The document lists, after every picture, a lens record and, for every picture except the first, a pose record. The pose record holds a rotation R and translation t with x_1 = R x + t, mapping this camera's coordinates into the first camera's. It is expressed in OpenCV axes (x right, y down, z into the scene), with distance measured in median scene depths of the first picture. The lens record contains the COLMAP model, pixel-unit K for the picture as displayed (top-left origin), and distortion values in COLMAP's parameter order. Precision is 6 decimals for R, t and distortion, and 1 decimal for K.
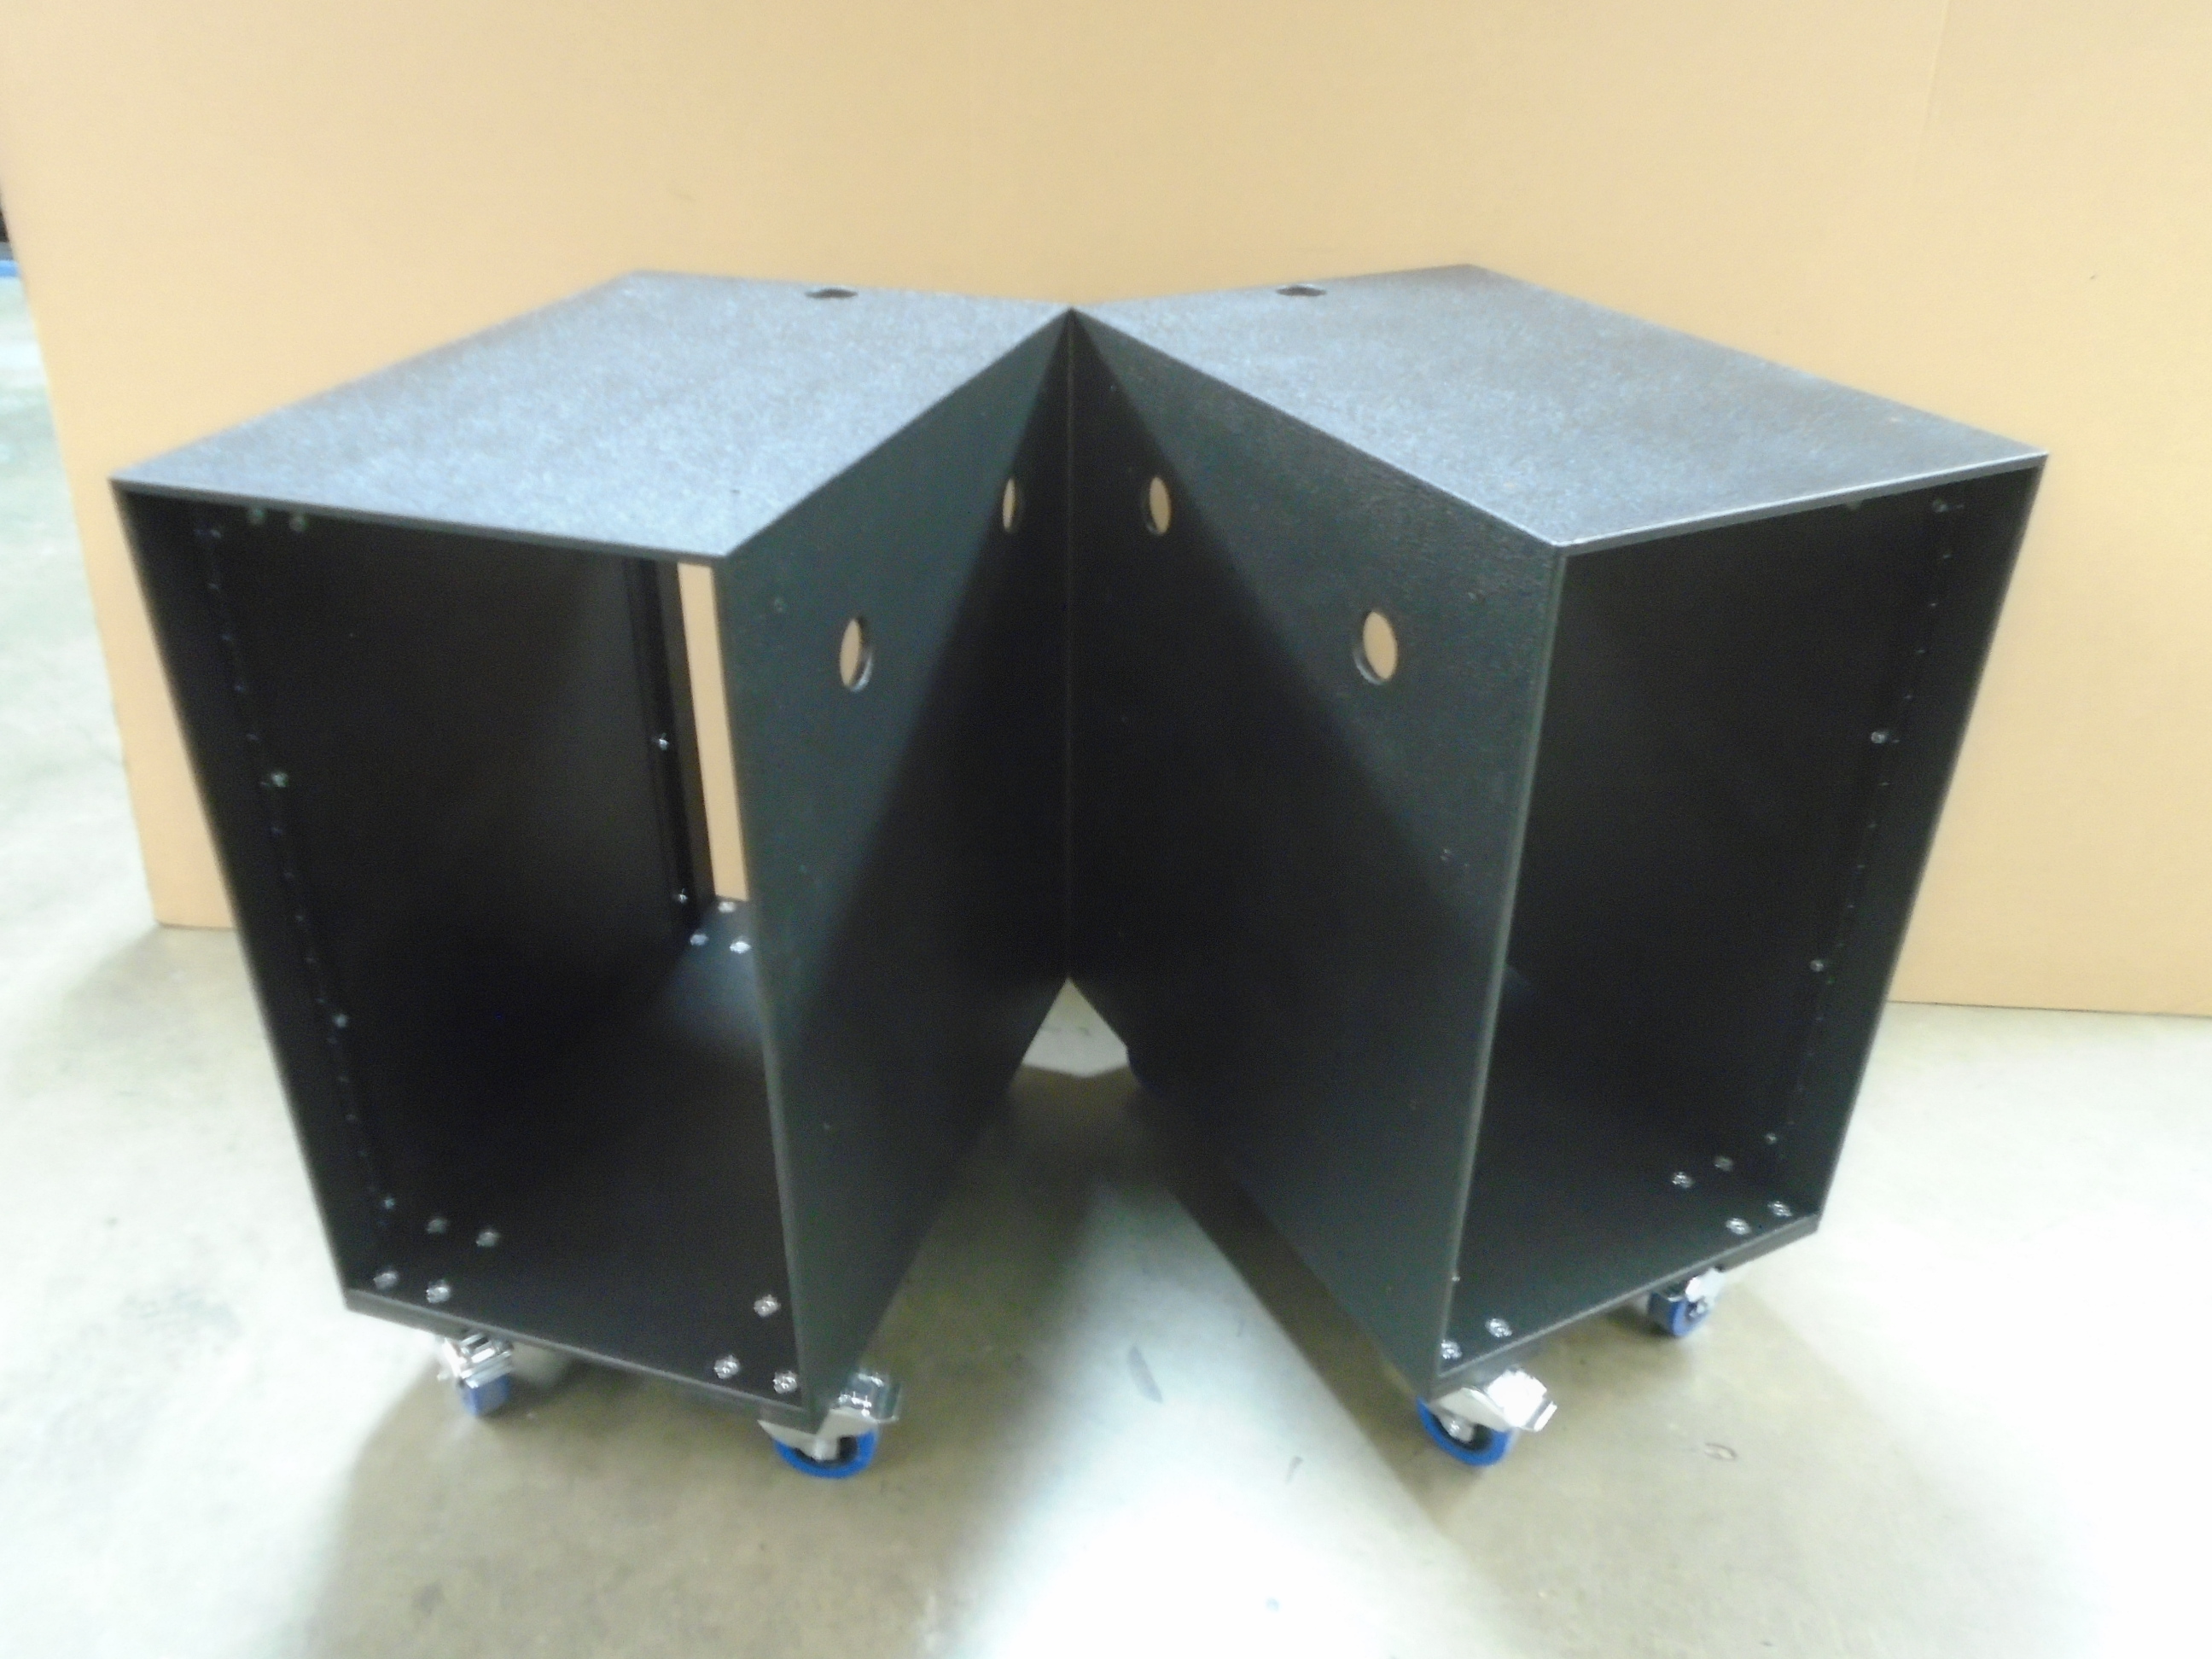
lens RADIAL K [[1711.2, 0, 1102.4], [0, 1711.2, 829.9], [0, 0, 1]] dist [-0.001643, -0.003074]
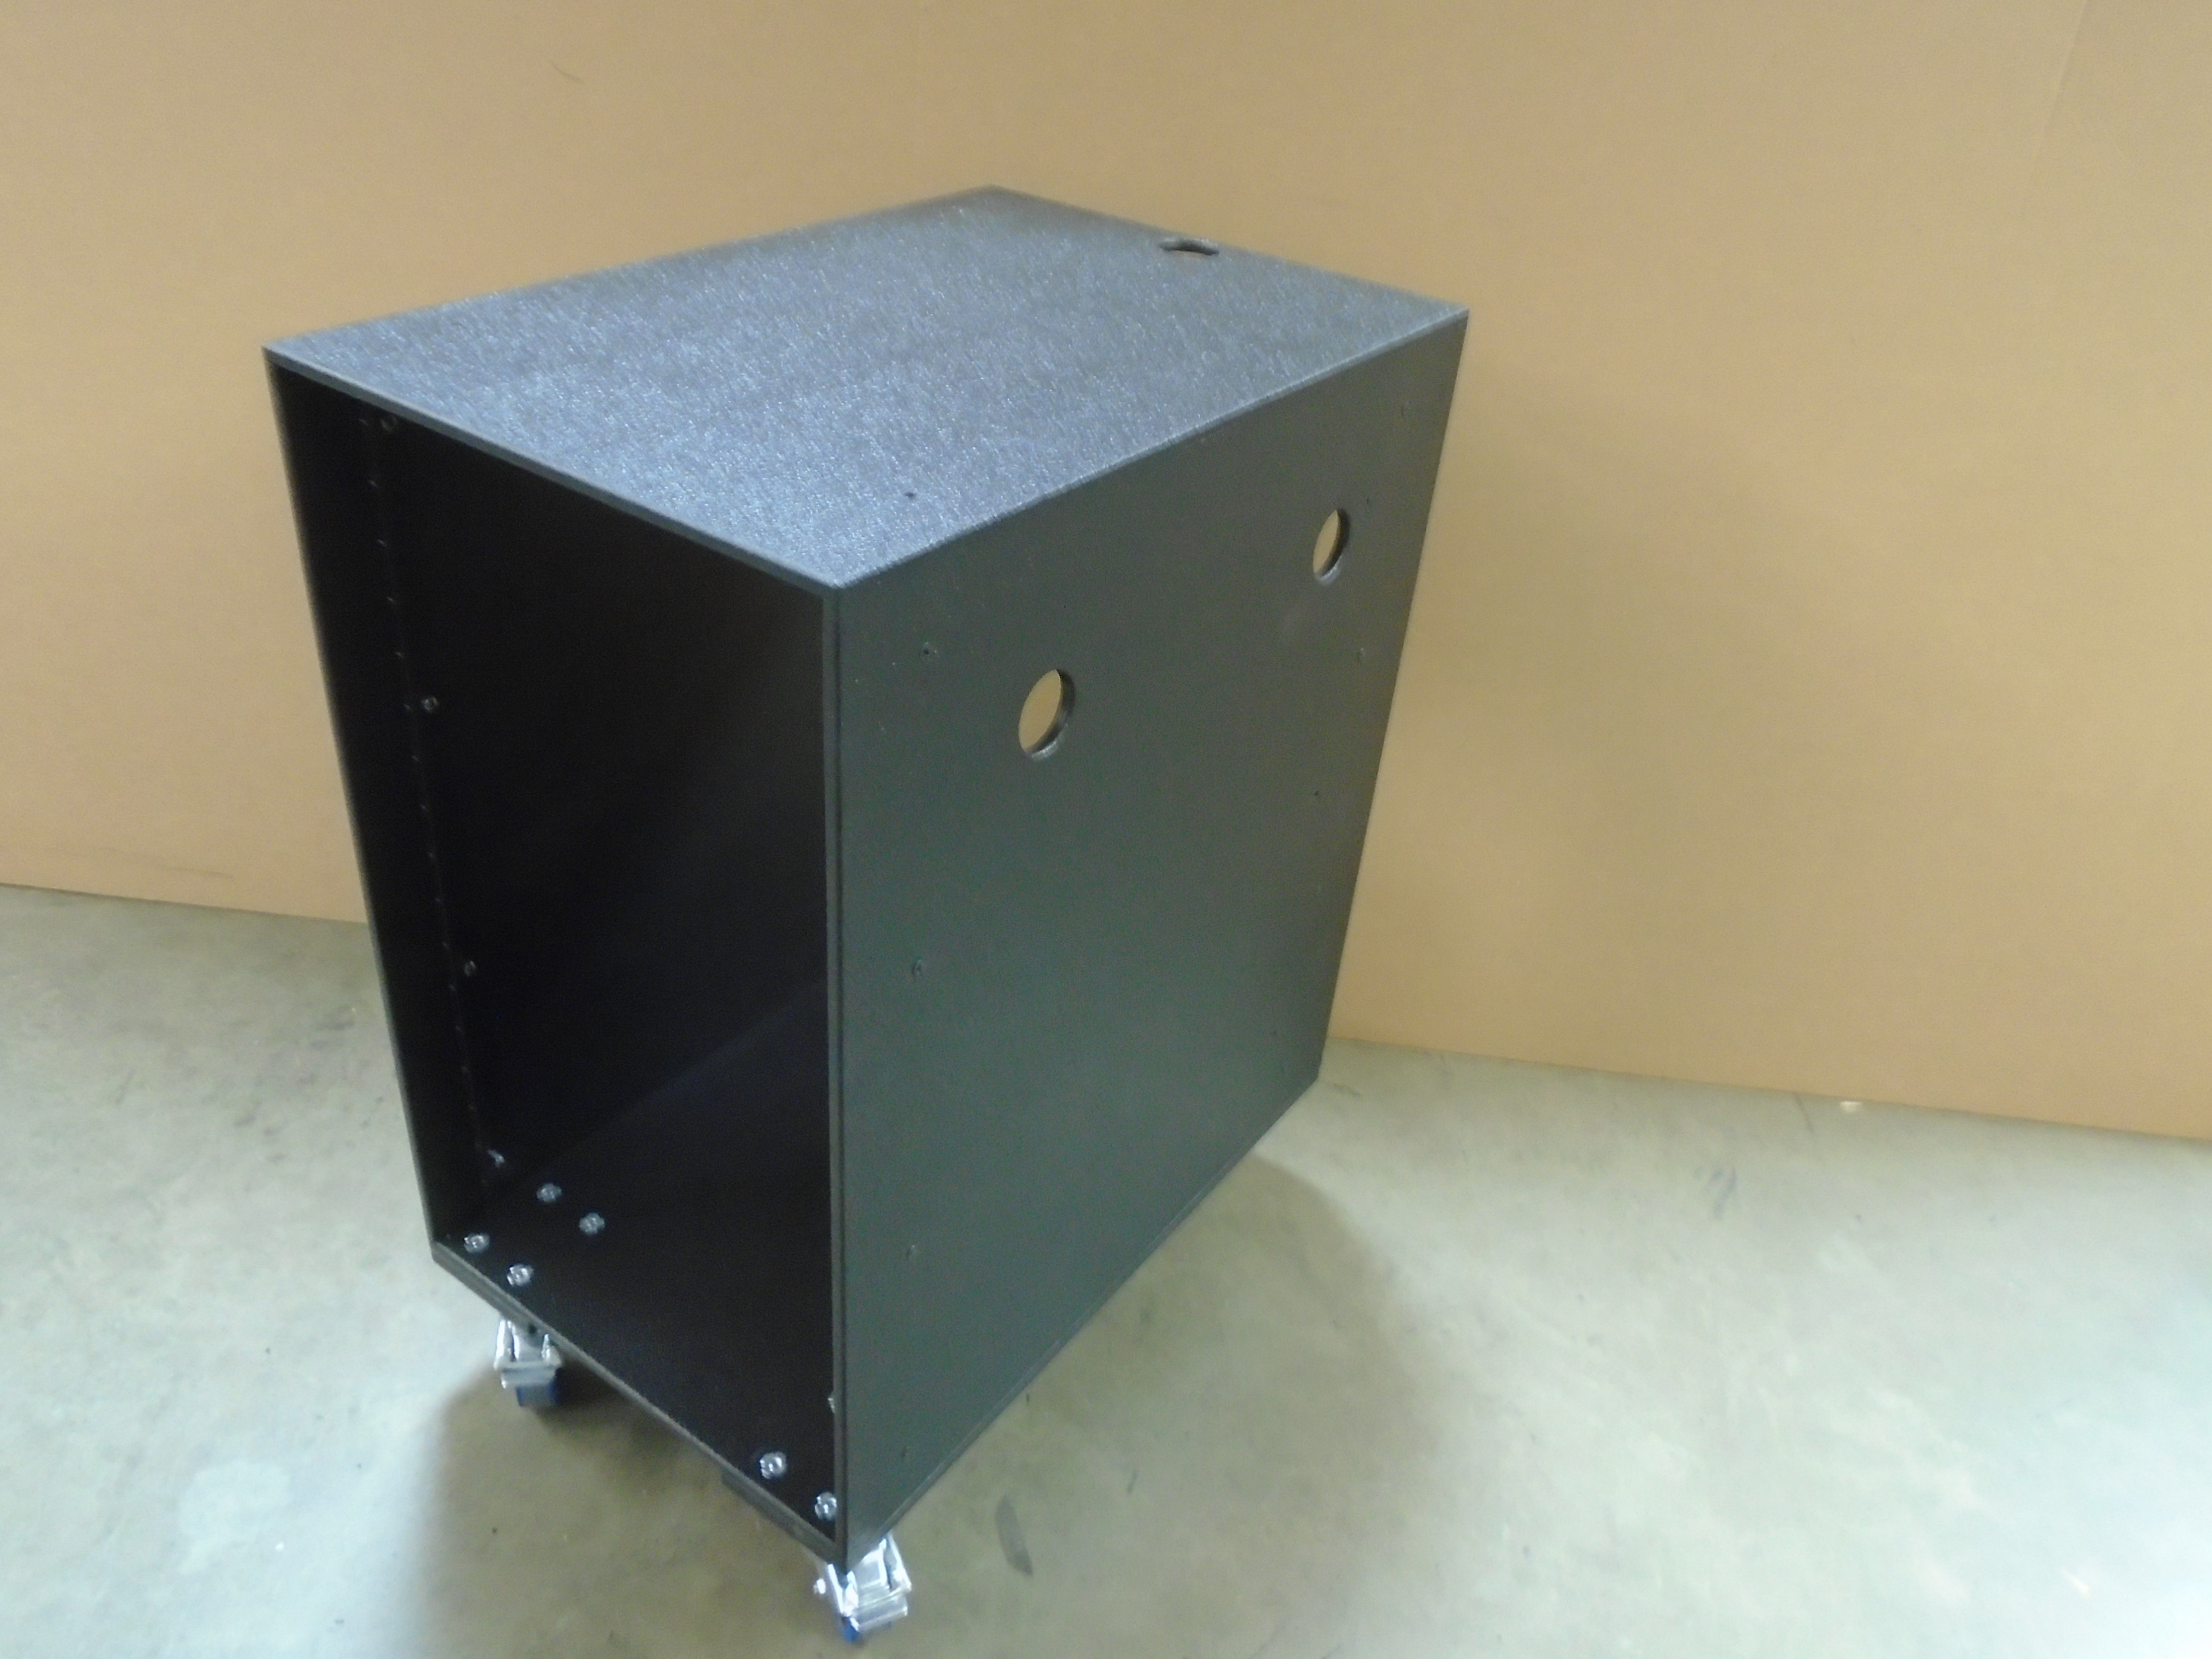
lens RADIAL K [[1711.2, 0, 1099.4], [0, 1711.2, 822.8], [0, 0, 1]] dist [-0.001643, -0.003074]
pose [[0.945593, 0.227056, -0.233024, 0.075898], [-0.218706, 0.973856, 0.061420, -0.106983], [0.240878, -0.007114, 0.970529, 0.231810]]
